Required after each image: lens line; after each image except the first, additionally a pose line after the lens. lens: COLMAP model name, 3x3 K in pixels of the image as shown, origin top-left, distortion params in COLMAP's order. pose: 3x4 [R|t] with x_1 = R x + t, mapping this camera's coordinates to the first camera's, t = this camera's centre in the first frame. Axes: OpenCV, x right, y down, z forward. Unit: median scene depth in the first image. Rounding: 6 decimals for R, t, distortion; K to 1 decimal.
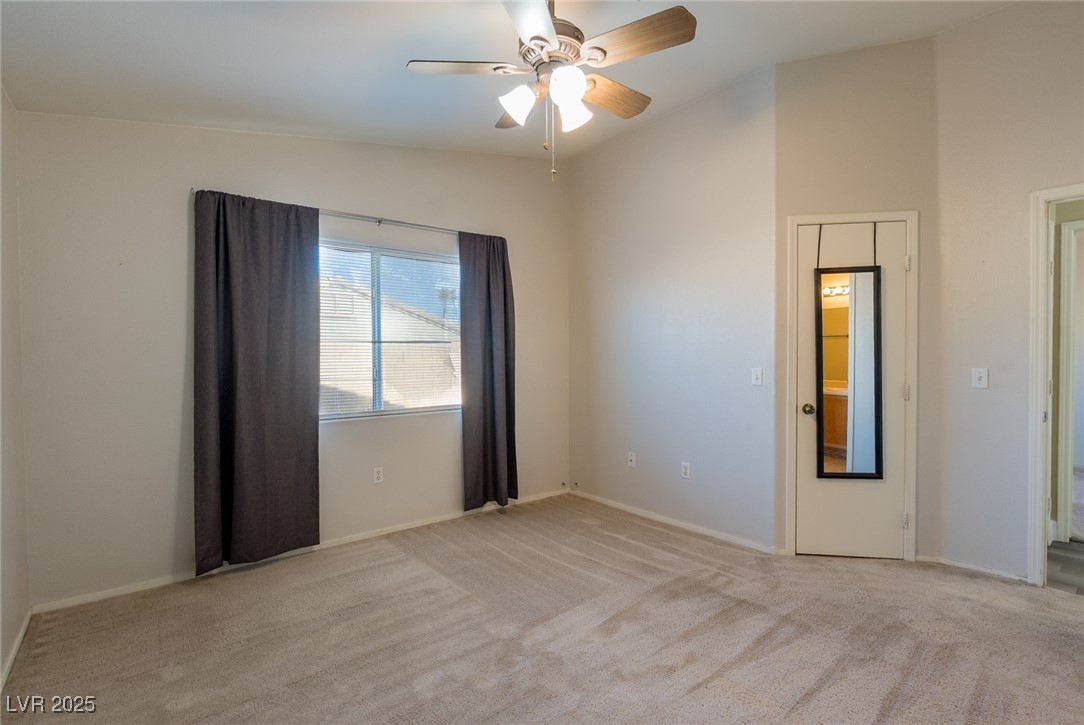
lens RADIAL K [[513.5, 0, 540.3], [0, 513.5, 363.1], [0, 0, 1]] dist [-0.012596, 0.002626]
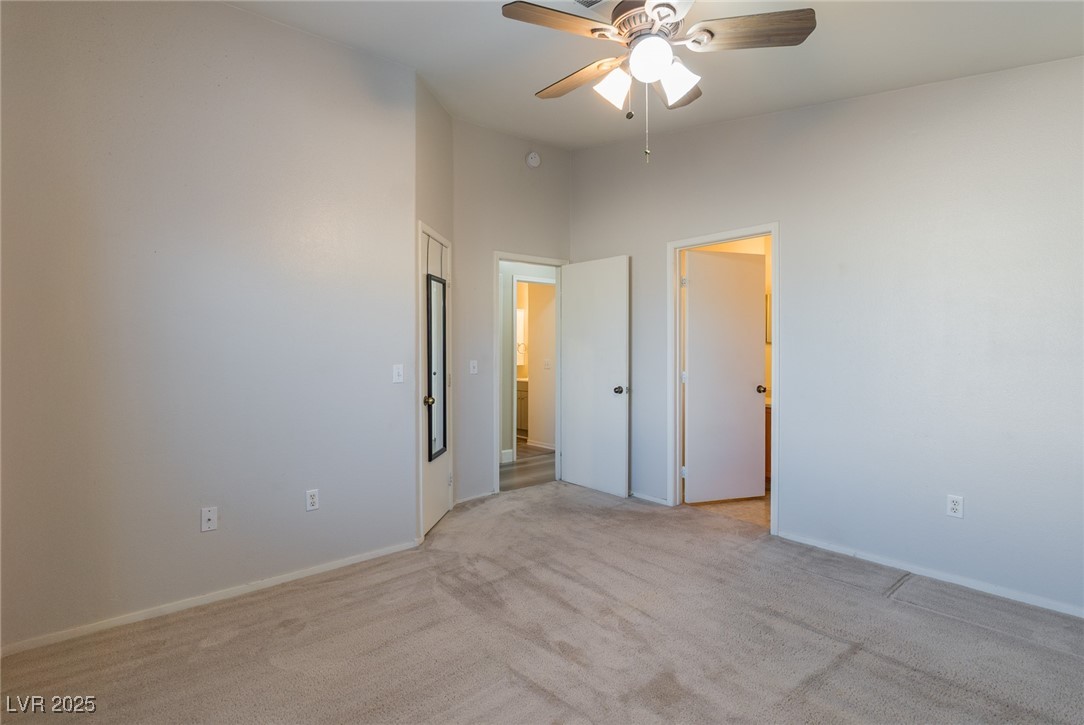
lens RADIAL K [[513.5, 0, 541.9], [0, 513.5, 357.7], [0, 0, 1]] dist [-0.012596, 0.002626]
pose [[-0.009166, -0.013762, 0.999863, -0.587426], [0.014796, 0.999794, 0.013897, -0.015182], [-0.999849, 0.014921, -0.008960, 0.775101]]
